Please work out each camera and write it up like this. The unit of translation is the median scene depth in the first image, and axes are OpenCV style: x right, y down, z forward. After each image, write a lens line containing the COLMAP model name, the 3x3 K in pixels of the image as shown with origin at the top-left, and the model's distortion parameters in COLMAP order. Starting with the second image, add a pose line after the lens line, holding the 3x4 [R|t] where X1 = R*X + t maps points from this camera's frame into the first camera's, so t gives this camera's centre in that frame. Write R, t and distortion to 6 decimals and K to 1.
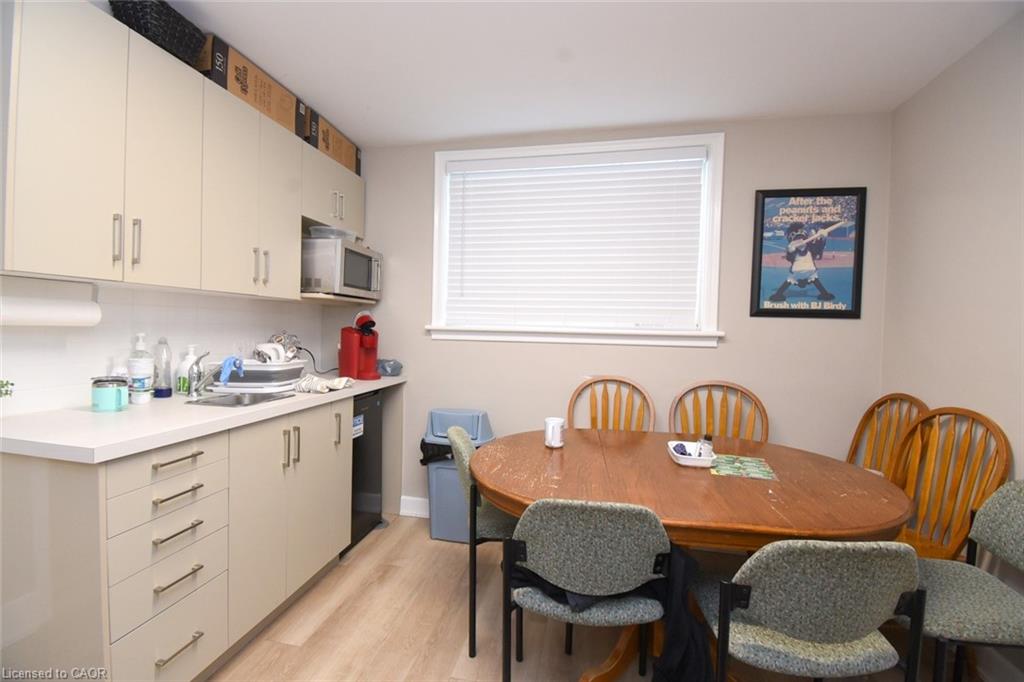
lens RADIAL K [[450.0, 0, 507.2], [0, 450.0, 338.8], [0, 0, 1]] dist [0.020686, -0.026336]
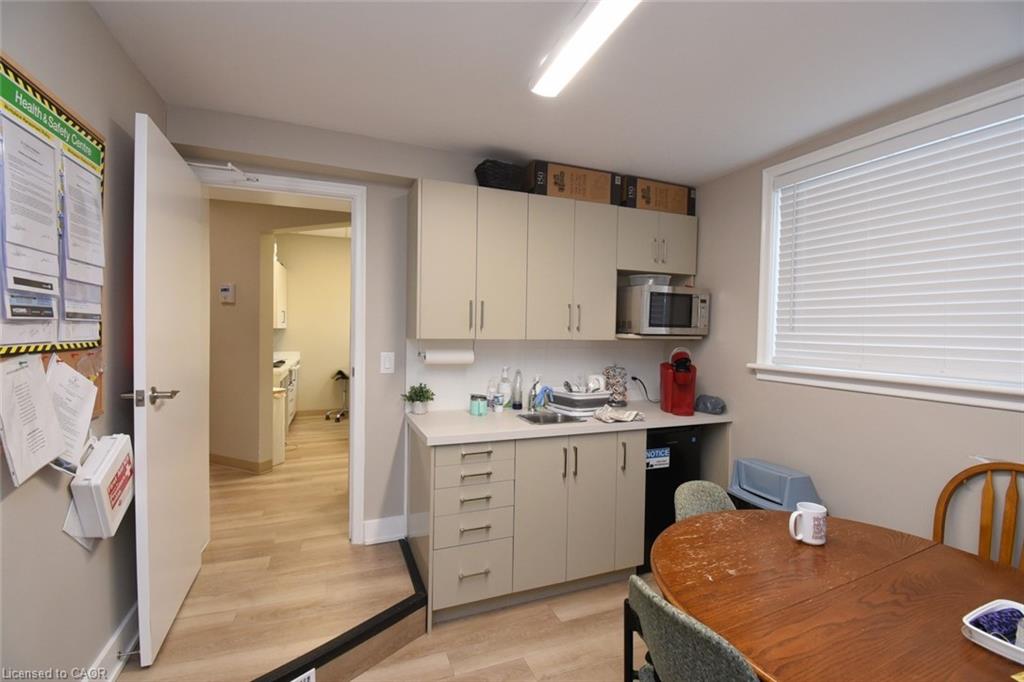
lens RADIAL K [[450.0, 0, 507.2], [0, 450.0, 338.8], [0, 0, 1]] dist [0.020686, -0.026336]
pose [[0.545347, 0.003748, -0.838202, 0.395809], [-0.023246, 0.999673, -0.010654, -0.073242], [0.837888, 0.025296, 0.545256, 0.120046]]
